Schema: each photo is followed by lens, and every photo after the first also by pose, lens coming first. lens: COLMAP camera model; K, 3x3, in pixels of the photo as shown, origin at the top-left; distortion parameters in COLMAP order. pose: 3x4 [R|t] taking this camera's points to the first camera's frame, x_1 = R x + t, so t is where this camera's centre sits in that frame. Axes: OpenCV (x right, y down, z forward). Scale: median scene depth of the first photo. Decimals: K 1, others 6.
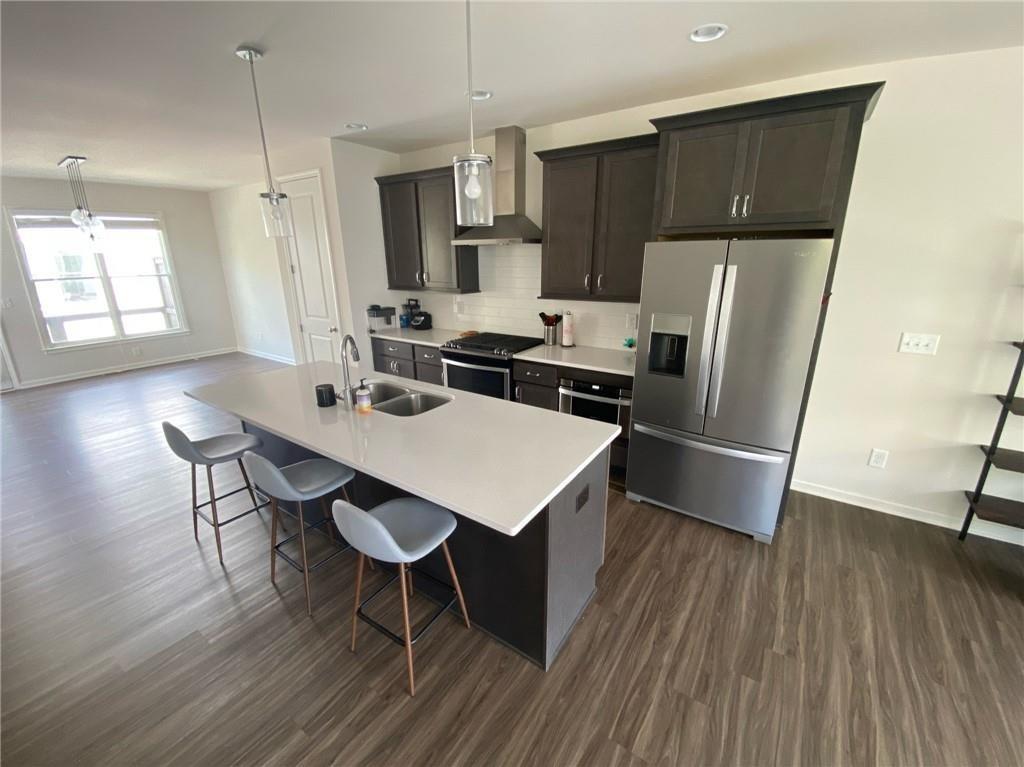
lens RADIAL K [[411.8, 0, 523.0], [0, 411.8, 383.6], [0, 0, 1]] dist [0.016021, -0.020145]
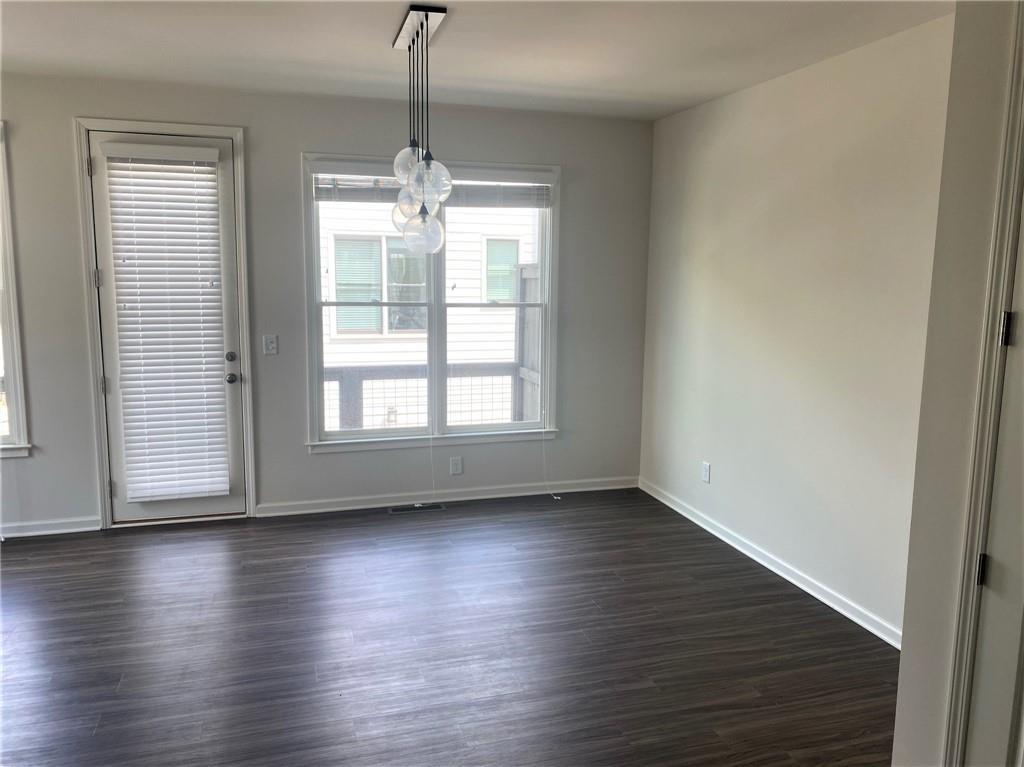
lens RADIAL K [[782.2, 0, 512.0], [0, 782.2, 383.5], [0, 0, 1]] dist [0.079487, -0.117698]
pose [[0.769601, 0.106586, -0.629566, -0.590256], [-0.197093, 0.977478, -0.075445, -0.189788], [0.607345, 0.182146, 0.773275, 0.584370]]
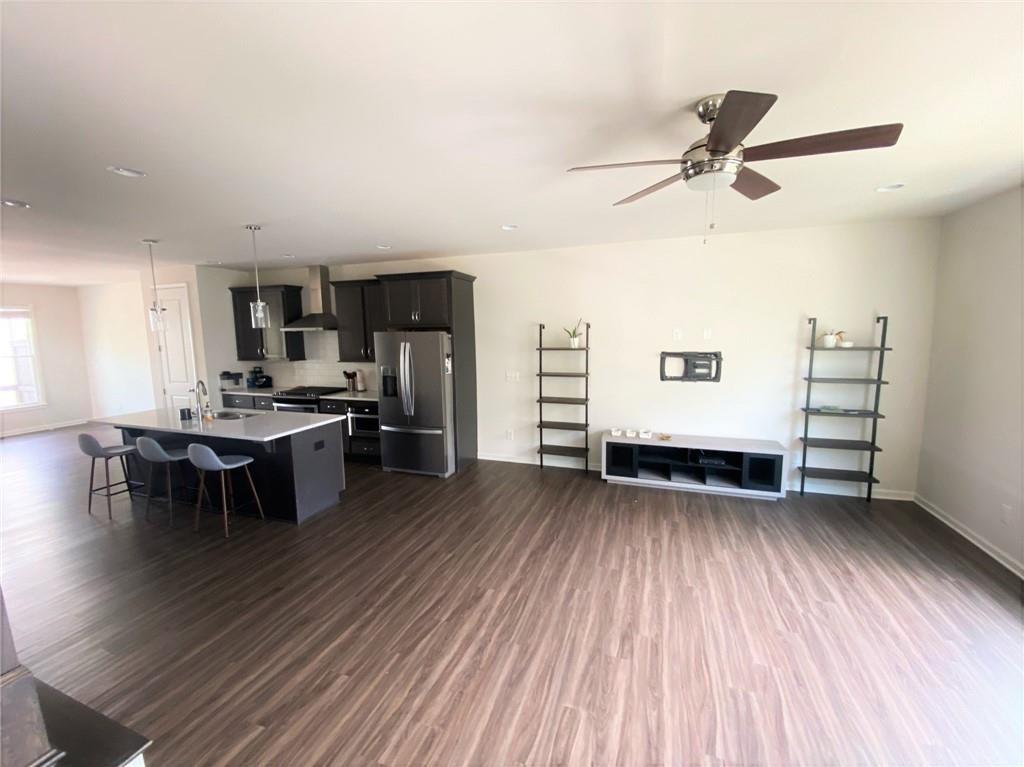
lens RADIAL K [[411.8, 0, 523.0], [0, 411.8, 383.6], [0, 0, 1]] dist [0.016021, -0.020145]
pose [[0.967361, -0.040093, 0.250212, 0.296077], [0.082819, 0.983202, -0.162647, 0.181192], [-0.239488, 0.178061, 0.954432, -0.643864]]
